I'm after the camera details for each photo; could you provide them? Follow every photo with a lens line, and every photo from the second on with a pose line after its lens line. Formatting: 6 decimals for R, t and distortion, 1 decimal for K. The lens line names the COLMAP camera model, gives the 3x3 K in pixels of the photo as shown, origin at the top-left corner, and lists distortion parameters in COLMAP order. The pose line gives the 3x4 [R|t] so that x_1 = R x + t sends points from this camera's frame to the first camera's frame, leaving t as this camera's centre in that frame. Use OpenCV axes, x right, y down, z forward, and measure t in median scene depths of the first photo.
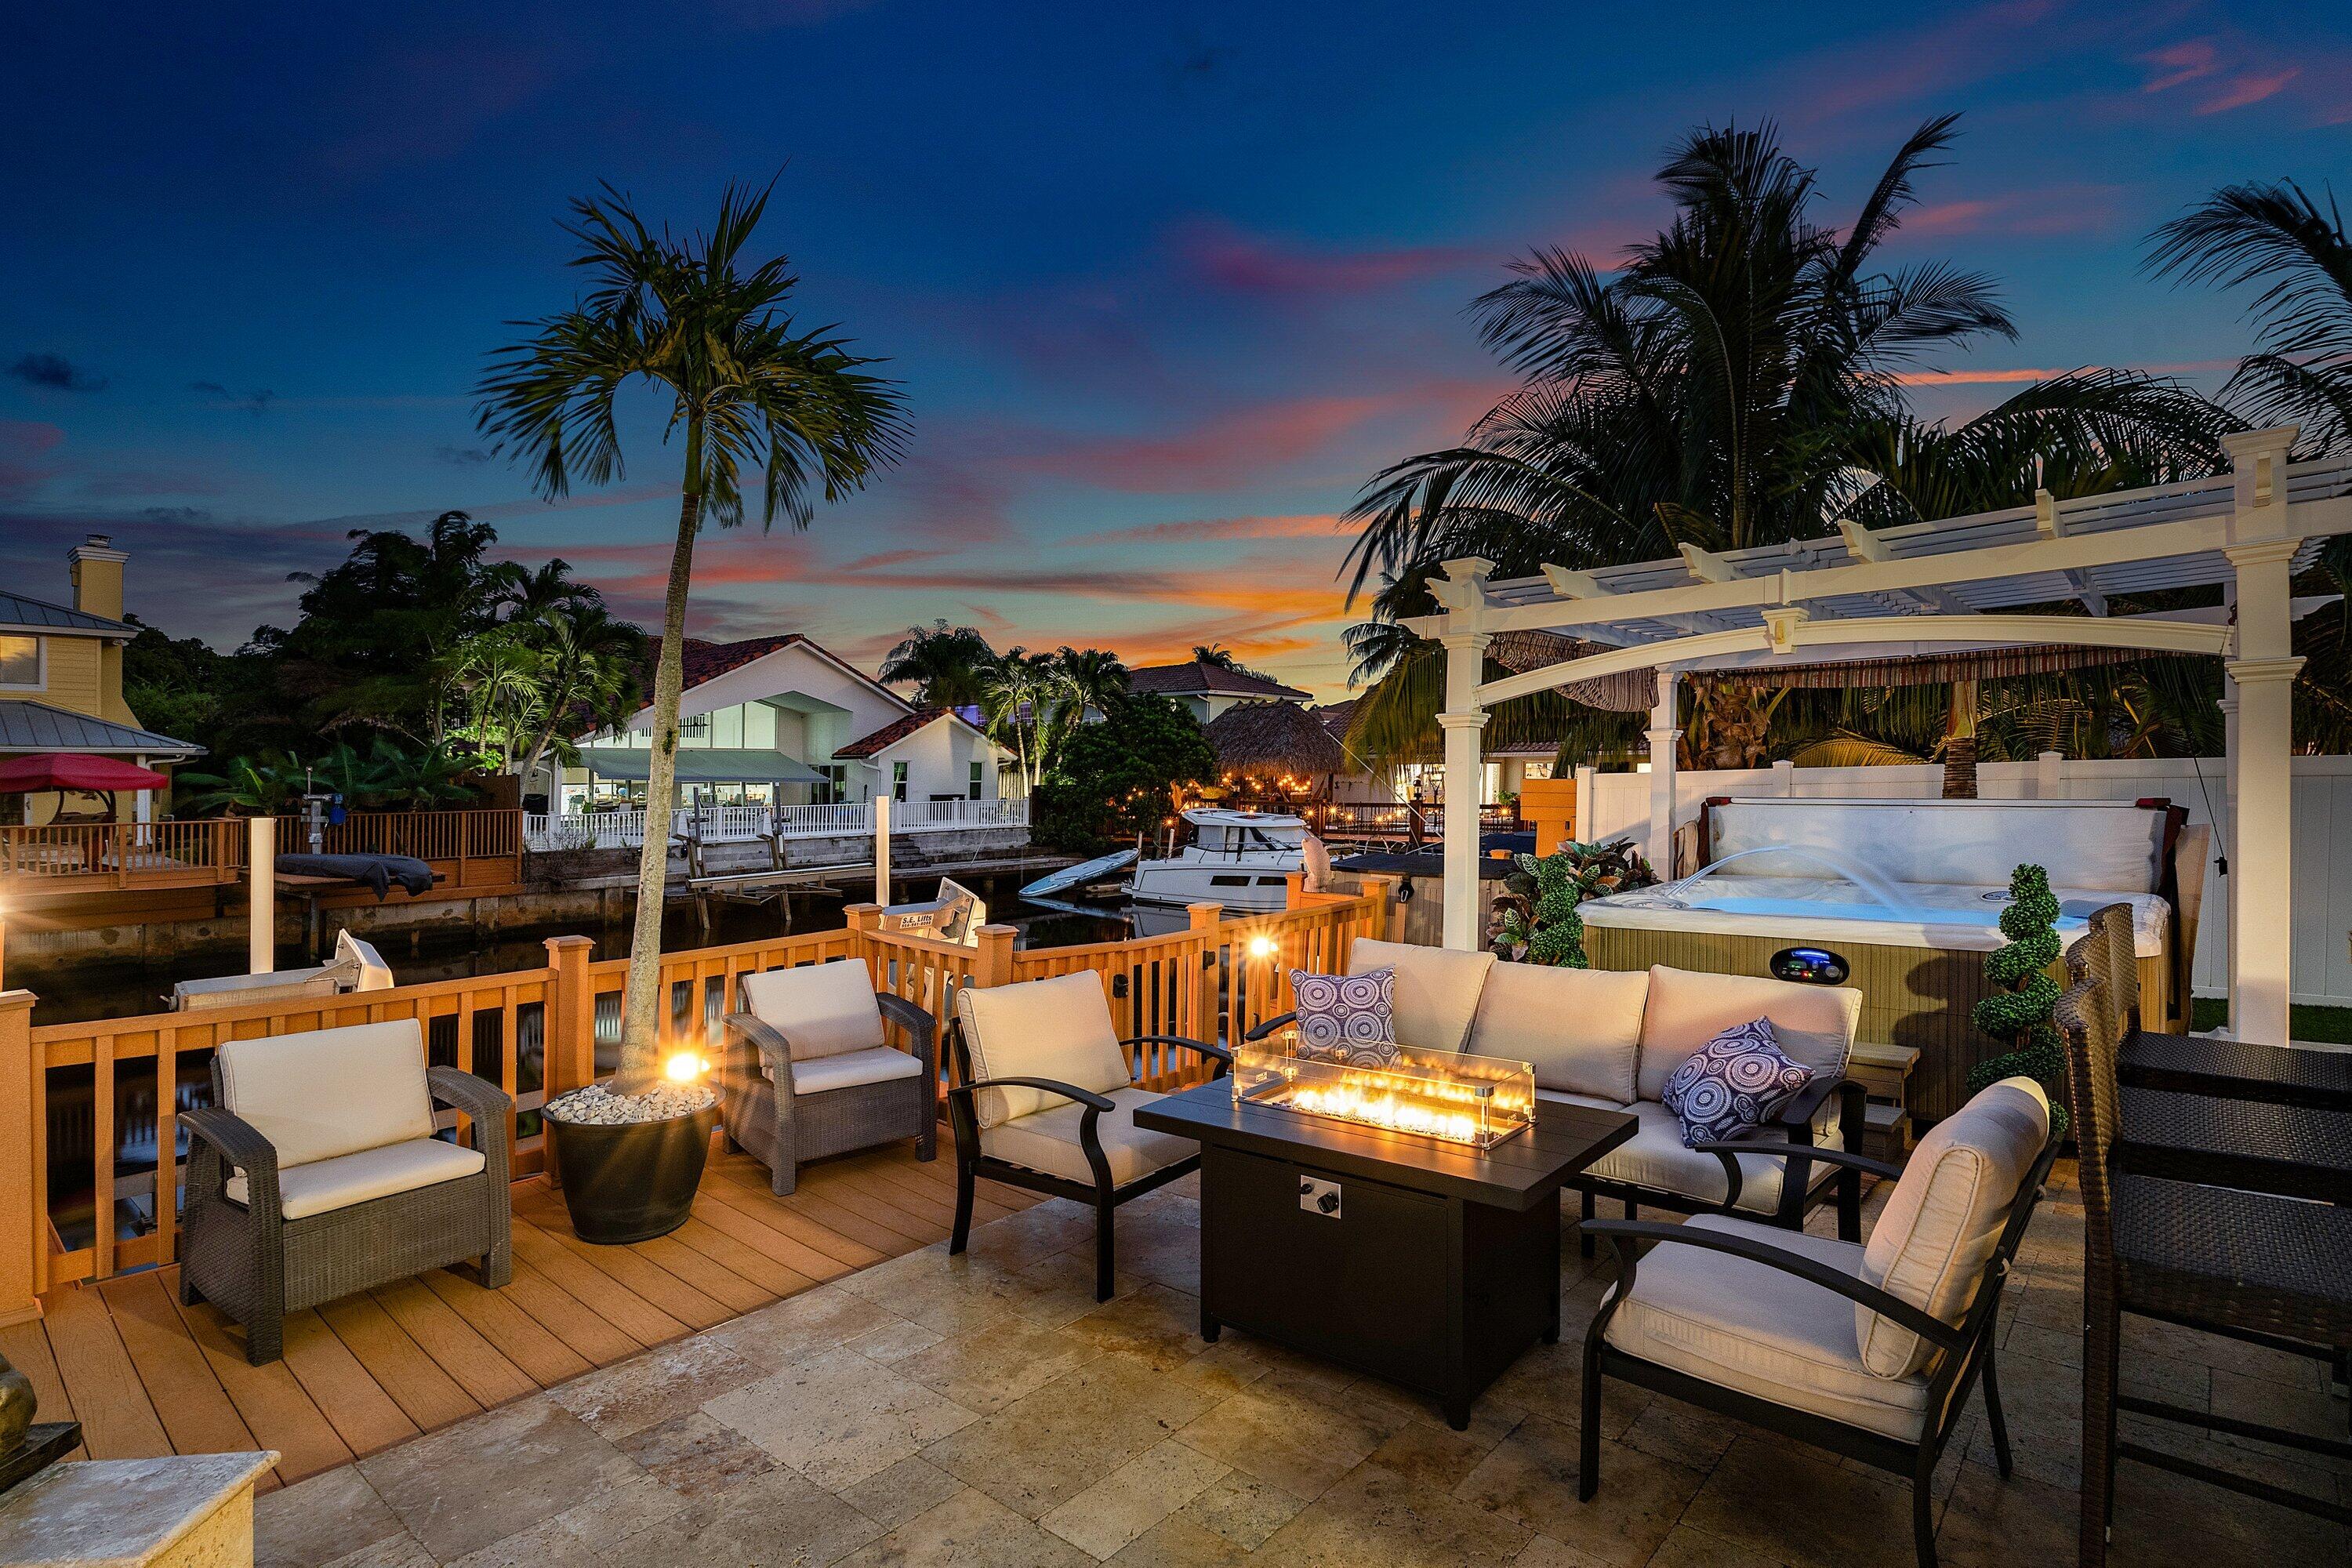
lens RADIAL K [[1139.9, 0, 1176.0], [0, 1139.9, 784.0], [0, 0, 1]] dist [0.032446, -0.000143]
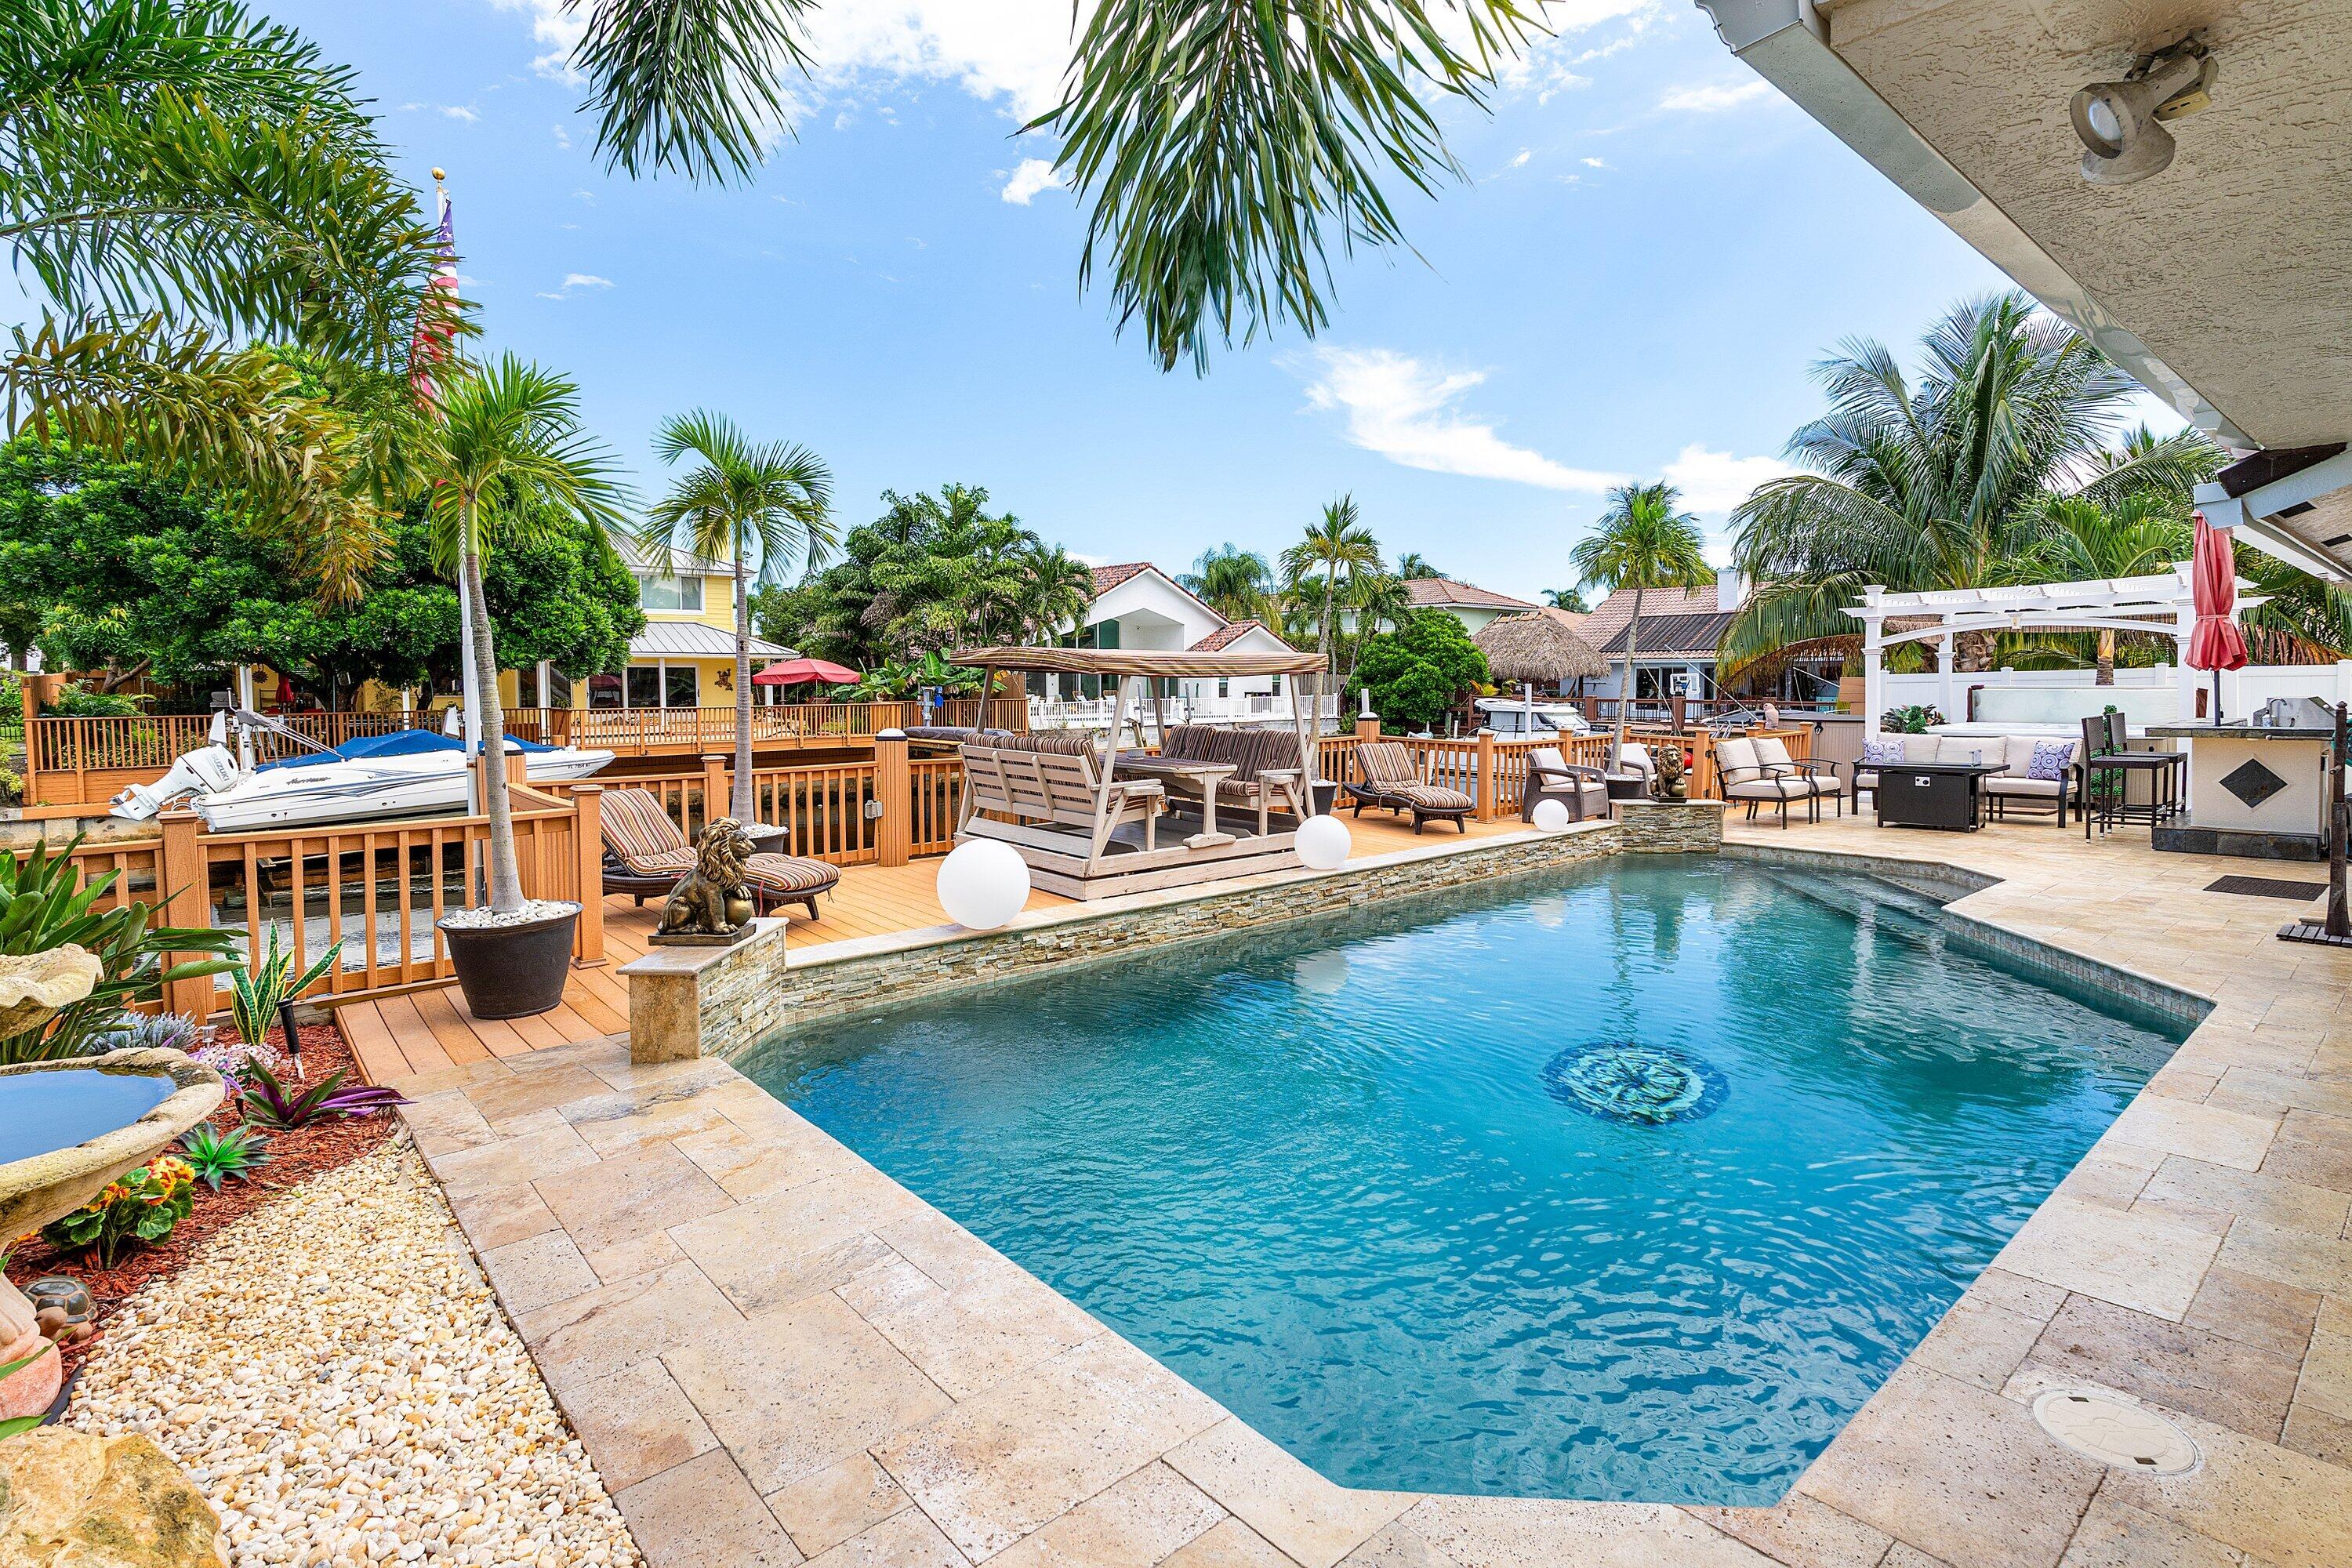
lens RADIAL K [[1139.9, 0, 1176.0], [0, 1139.9, 784.0], [0, 0, 1]] dist [0.032446, -0.000143]
pose [[0.991839, 0.016575, -0.126412, -0.758878], [-0.005826, 0.996370, 0.084933, 0.021186], [0.127361, -0.083503, 0.988335, -1.380356]]
